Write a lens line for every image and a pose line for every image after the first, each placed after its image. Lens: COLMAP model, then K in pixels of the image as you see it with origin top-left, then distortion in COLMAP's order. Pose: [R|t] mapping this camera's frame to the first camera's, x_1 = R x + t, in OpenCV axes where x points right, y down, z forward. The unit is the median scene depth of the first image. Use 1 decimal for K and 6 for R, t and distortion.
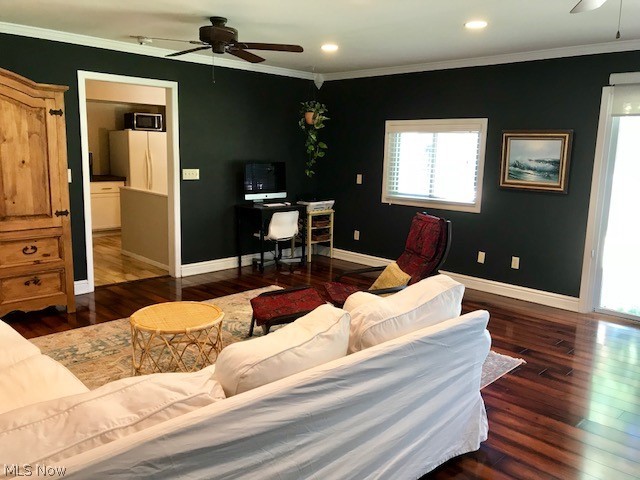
lens RADIAL K [[522.4, 0, 323.6], [0, 522.4, 237.9], [0, 0, 1]] dist [0.010329, -0.004768]
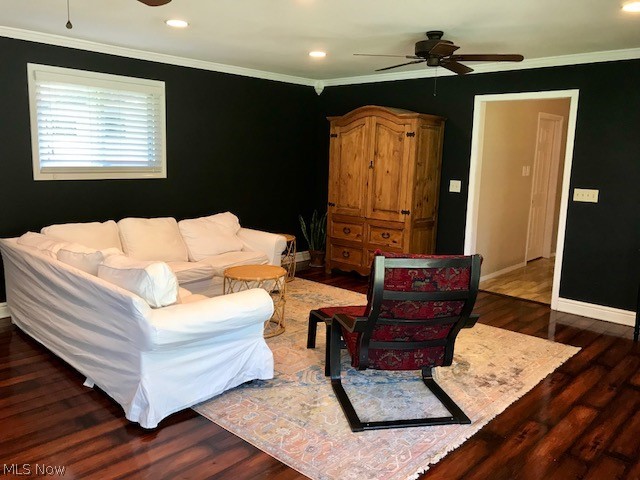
lens RADIAL K [[522.4, 0, 323.4], [0, 522.4, 242.9], [0, 0, 1]] dist [0.010329, -0.004768]
pose [[0.034180, 0.138913, -0.989715, 0.801834], [-0.192124, 0.972736, 0.129895, -0.105336], [0.980775, 0.185708, 0.059937, 0.762797]]
